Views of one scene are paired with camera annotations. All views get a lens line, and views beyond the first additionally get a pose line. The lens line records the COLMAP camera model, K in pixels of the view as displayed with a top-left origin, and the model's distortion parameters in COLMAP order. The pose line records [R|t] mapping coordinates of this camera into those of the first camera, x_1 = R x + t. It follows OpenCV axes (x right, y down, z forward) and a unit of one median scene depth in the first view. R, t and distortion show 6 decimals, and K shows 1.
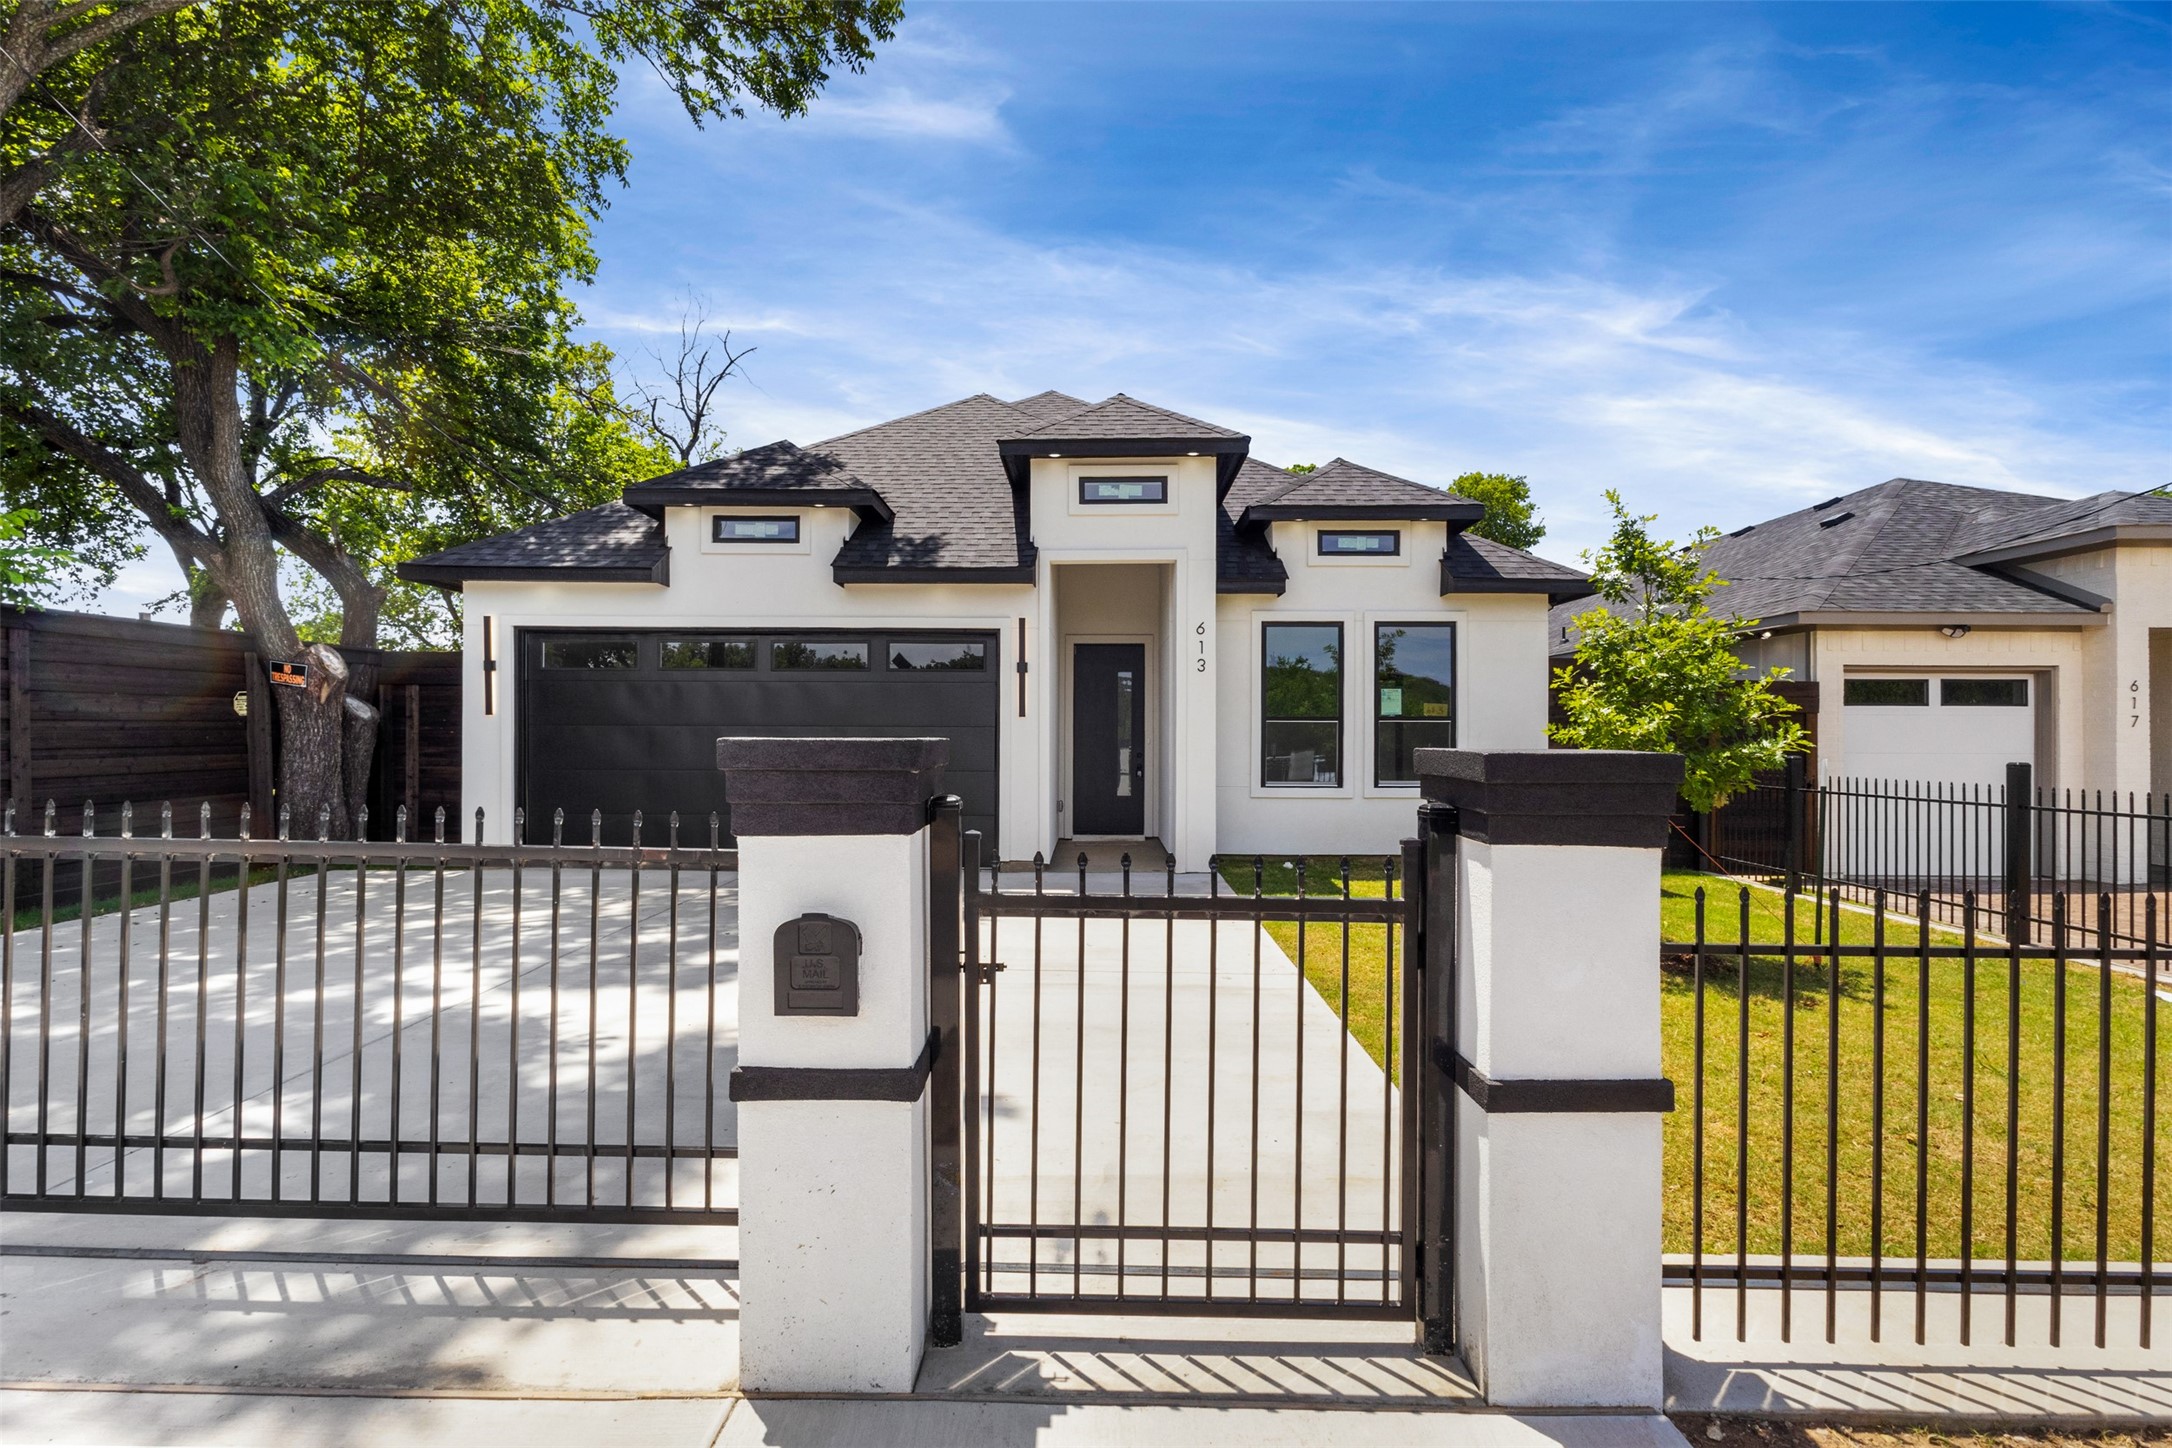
lens RADIAL K [[1004.8, 0, 1086.0], [0, 1004.8, 724.0], [0, 0, 1]] dist [-0.003155, 0.000124]
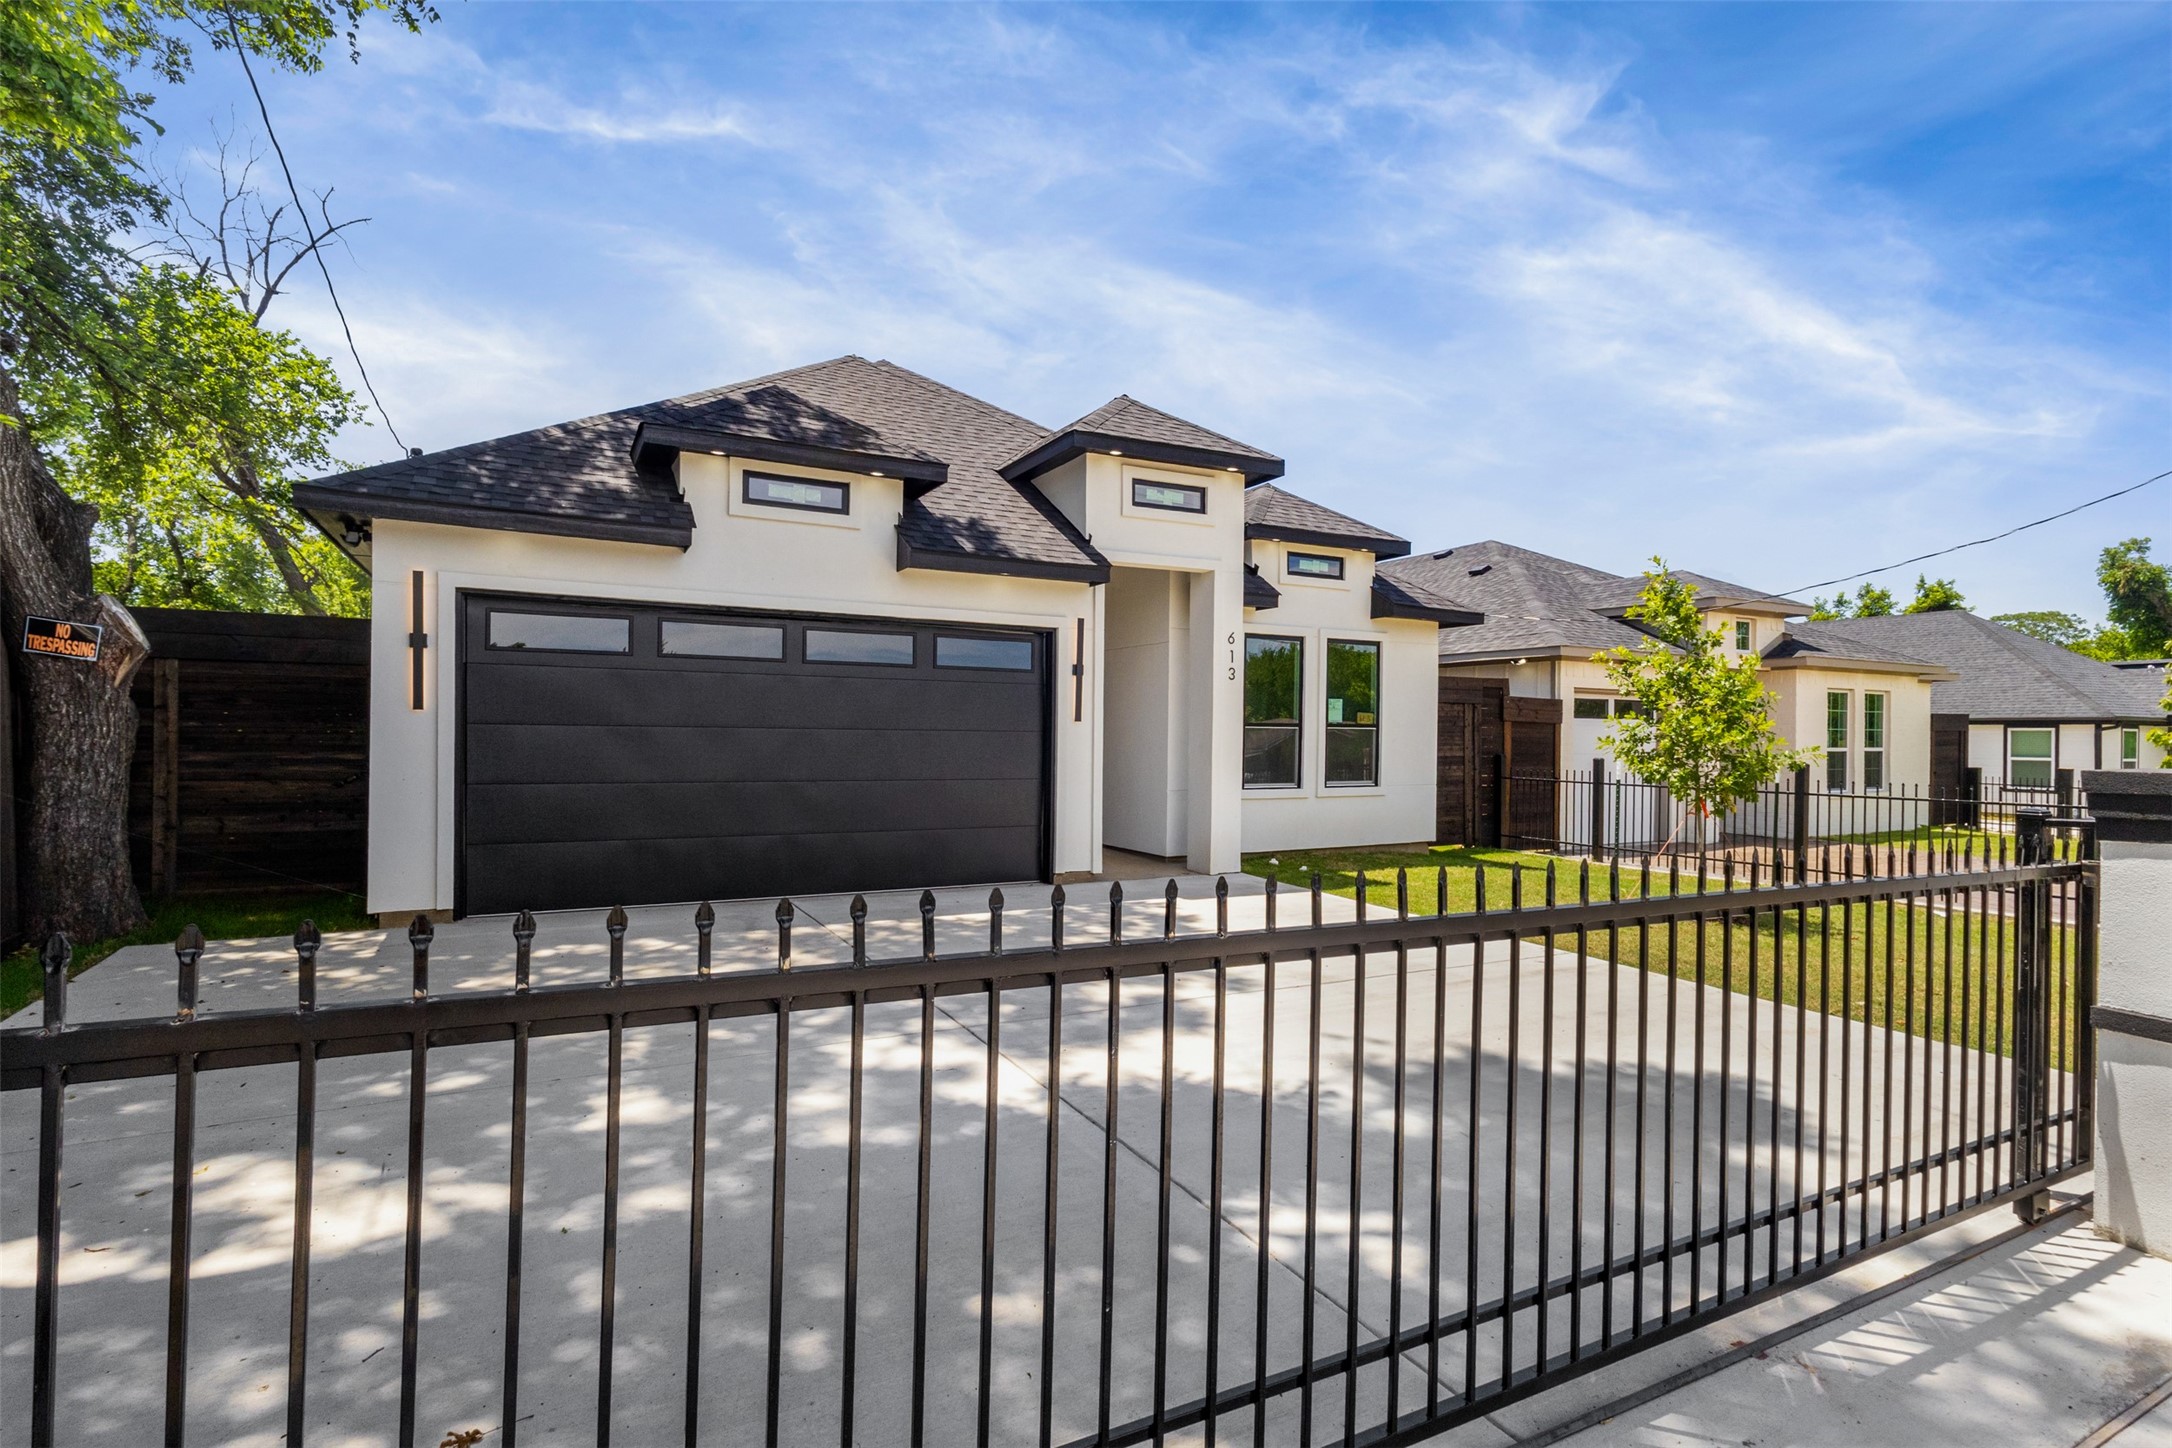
lens RADIAL K [[1031.7, 0, 1086.0], [0, 1031.7, 724.0], [0, 0, 1]] dist [0.001696, 0.000548]
pose [[0.882087, 0.010893, 0.470961, -0.519860], [-0.015146, 0.999872, 0.005240, -0.009702], [-0.470844, -0.011756, 0.882138, 0.128197]]
